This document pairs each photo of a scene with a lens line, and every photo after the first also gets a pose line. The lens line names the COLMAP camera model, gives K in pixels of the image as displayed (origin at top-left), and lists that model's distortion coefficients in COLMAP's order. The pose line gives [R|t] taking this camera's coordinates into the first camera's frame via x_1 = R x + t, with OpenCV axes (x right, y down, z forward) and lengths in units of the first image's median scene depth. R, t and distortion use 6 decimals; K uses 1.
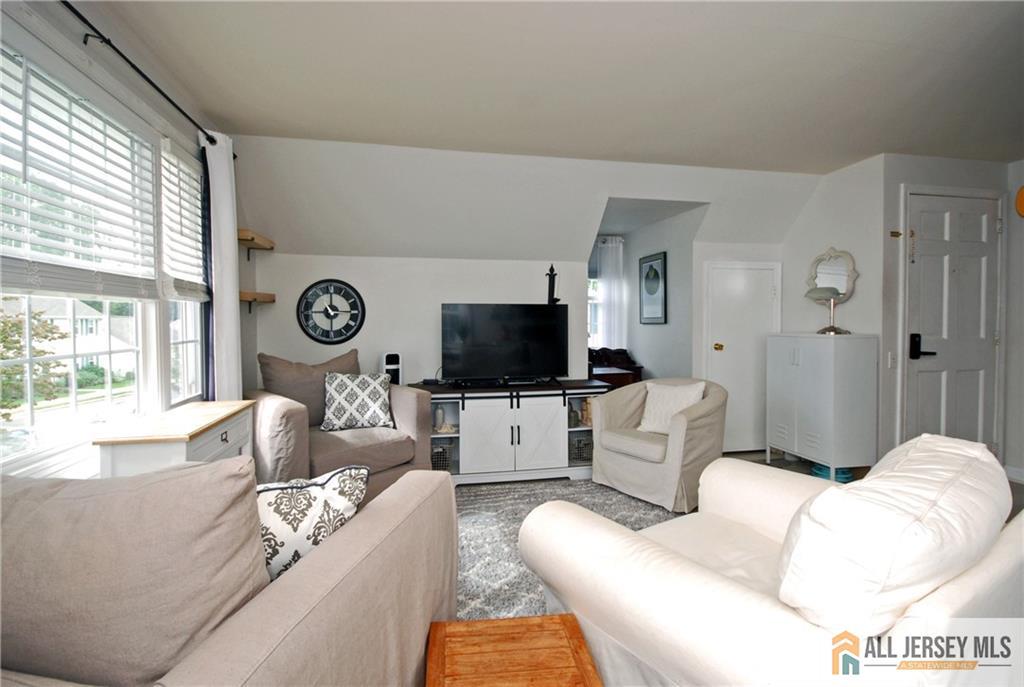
lens RADIAL K [[496.5, 0, 503.3], [0, 496.5, 330.3], [0, 0, 1]] dist [-0.000207, -0.000097]
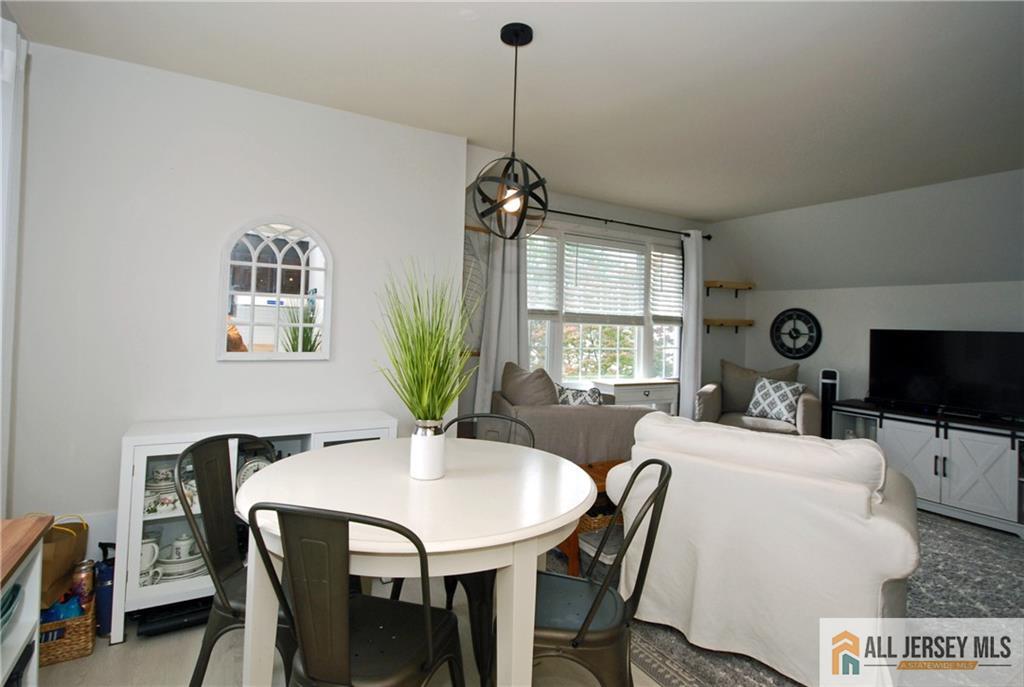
lens RADIAL K [[512.6, 0, 511.5], [0, 512.6, 313.8], [0, 0, 1]] dist [0.018100, -0.011984]
pose [[0.341248, -0.008156, -0.939938, 0.687988], [-0.050981, 0.998330, -0.027172, -0.016002], [0.938590, 0.057191, 0.340262, -0.147452]]
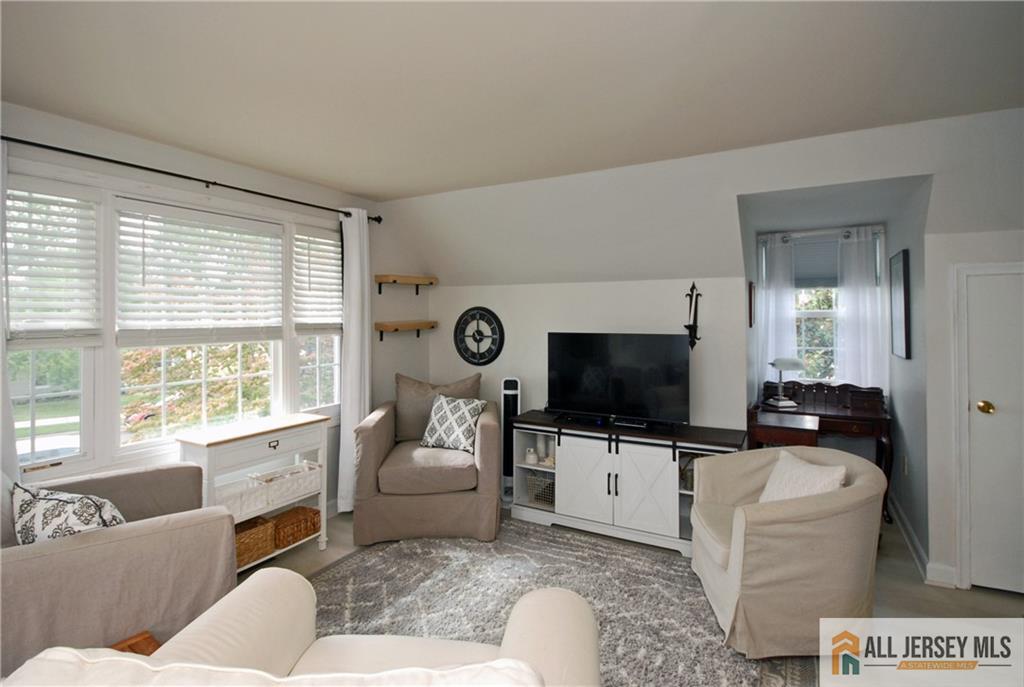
lens RADIAL K [[504.6, 0, 506.4], [0, 504.6, 309.9], [0, 0, 1]] dist [-0.001267, 0.000032]
pose [[0.754476, -0.007259, -0.656287, 0.468713], [-0.010473, 0.999678, -0.023097, -0.074355], [0.656244, 0.024300, 0.754158, 0.196233]]
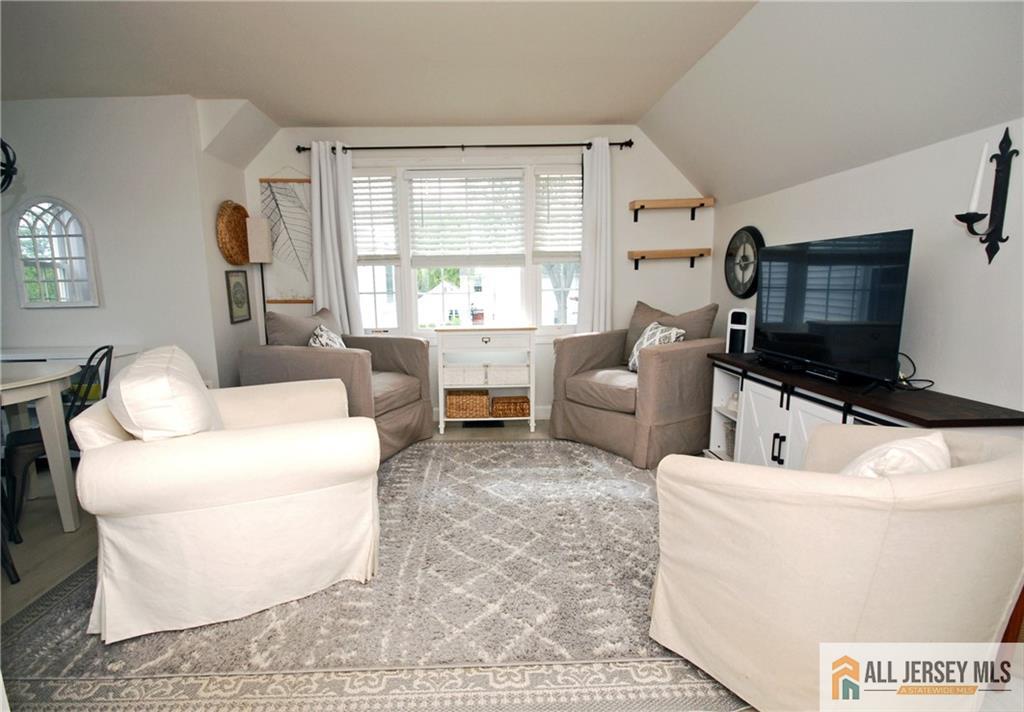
lens RADIAL K [[504.6, 0, 490.4], [0, 504.6, 358.1], [0, 0, 1]] dist [0.001251, -0.000074]
pose [[-0.169891, 0.153183, -0.973484, 0.710542], [-0.000475, 0.987832, 0.155524, -0.007888], [0.985463, 0.026884, -0.167751, 0.735154]]
